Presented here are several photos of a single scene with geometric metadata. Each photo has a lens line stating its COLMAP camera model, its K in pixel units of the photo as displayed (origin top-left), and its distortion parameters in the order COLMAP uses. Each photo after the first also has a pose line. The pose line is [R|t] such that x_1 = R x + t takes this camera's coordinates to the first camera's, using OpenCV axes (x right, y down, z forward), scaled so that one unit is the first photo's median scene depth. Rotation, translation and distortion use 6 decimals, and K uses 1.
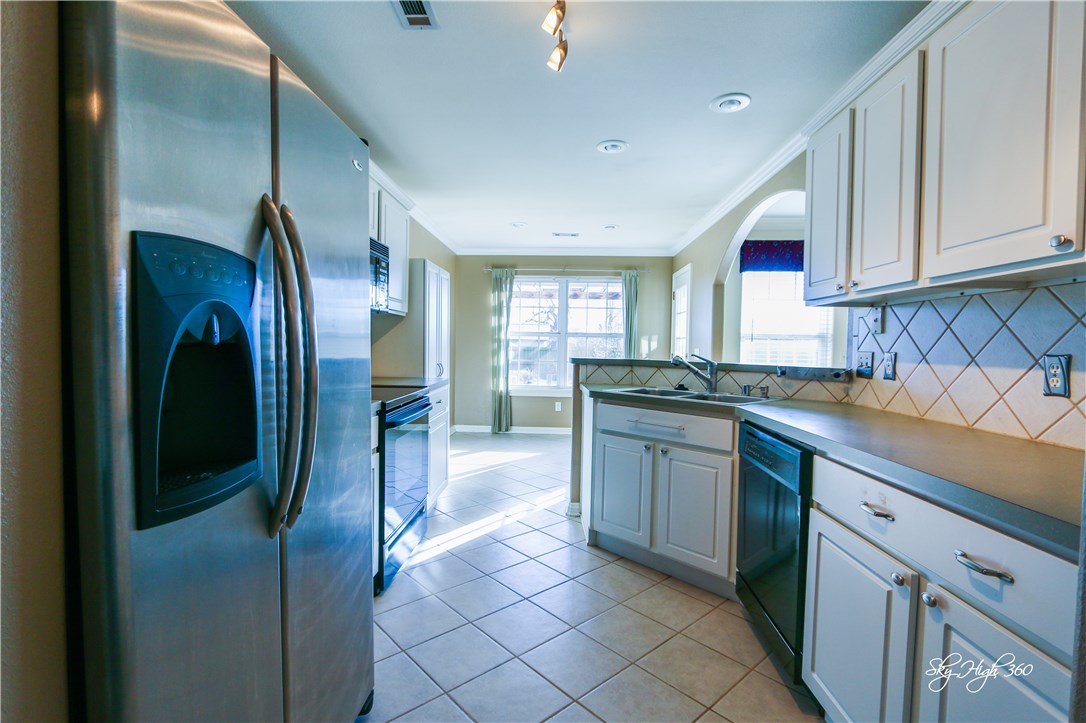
lens RADIAL K [[492.5, 0, 538.2], [0, 492.5, 359.6], [0, 0, 1]] dist [-0.019323, 0.000132]
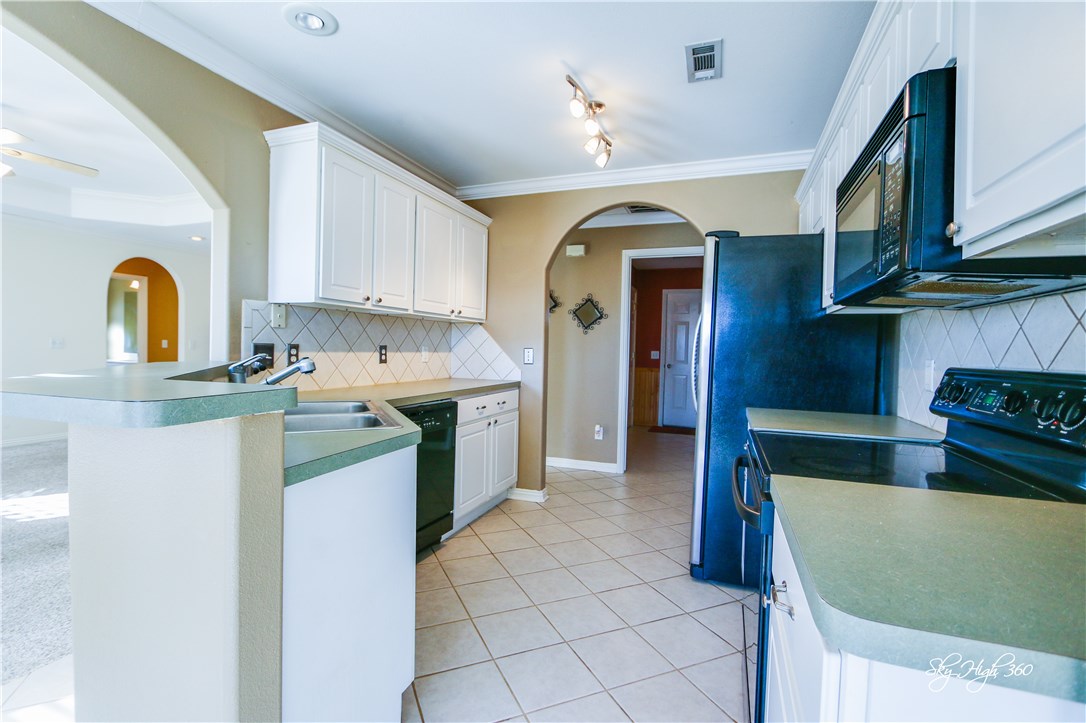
lens RADIAL K [[492.5, 0, 538.2], [0, 492.5, 359.6], [0, 0, 1]] dist [-0.019323, 0.000132]
pose [[-0.950714, -0.046075, 0.306627, -0.181113], [-0.030409, 0.997986, 0.055675, -0.047462], [-0.308575, 0.043607, -0.950200, 1.489878]]
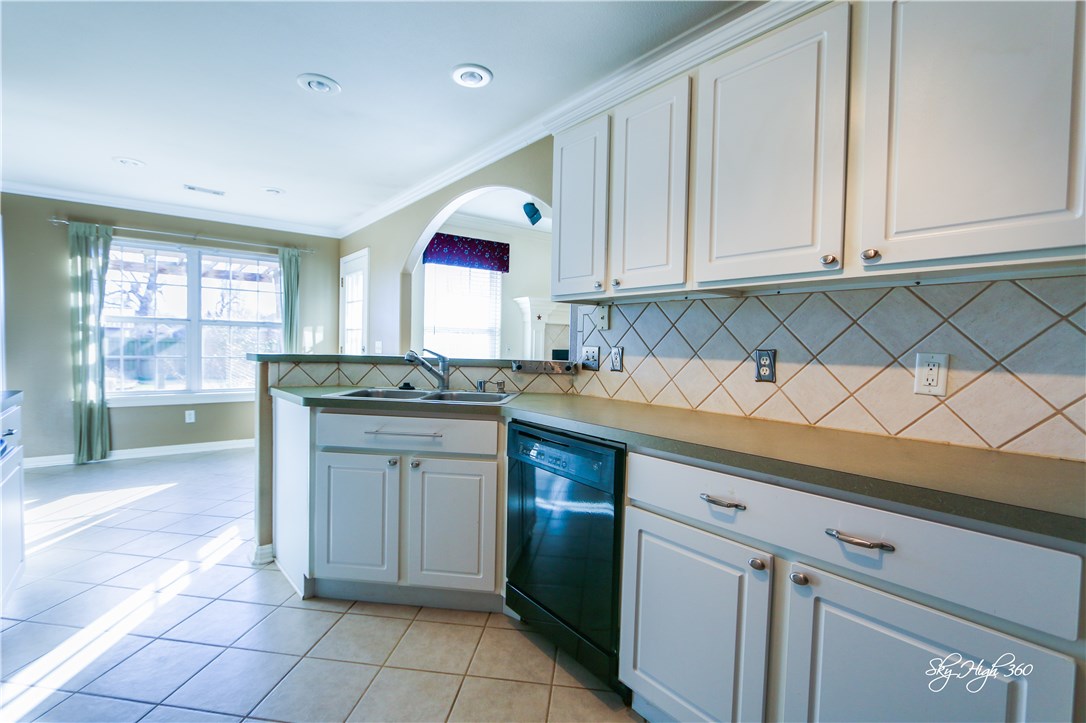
lens RADIAL K [[496.1, 0, 543.0], [0, 496.1, 361.5], [0, 0, 1]] dist [-0.019168, -0.000164]
pose [[0.755454, -0.021744, 0.654840, -0.116938], [0.008744, 0.999695, 0.023108, -0.006942], [-0.655143, -0.011731, 0.755414, 0.192362]]
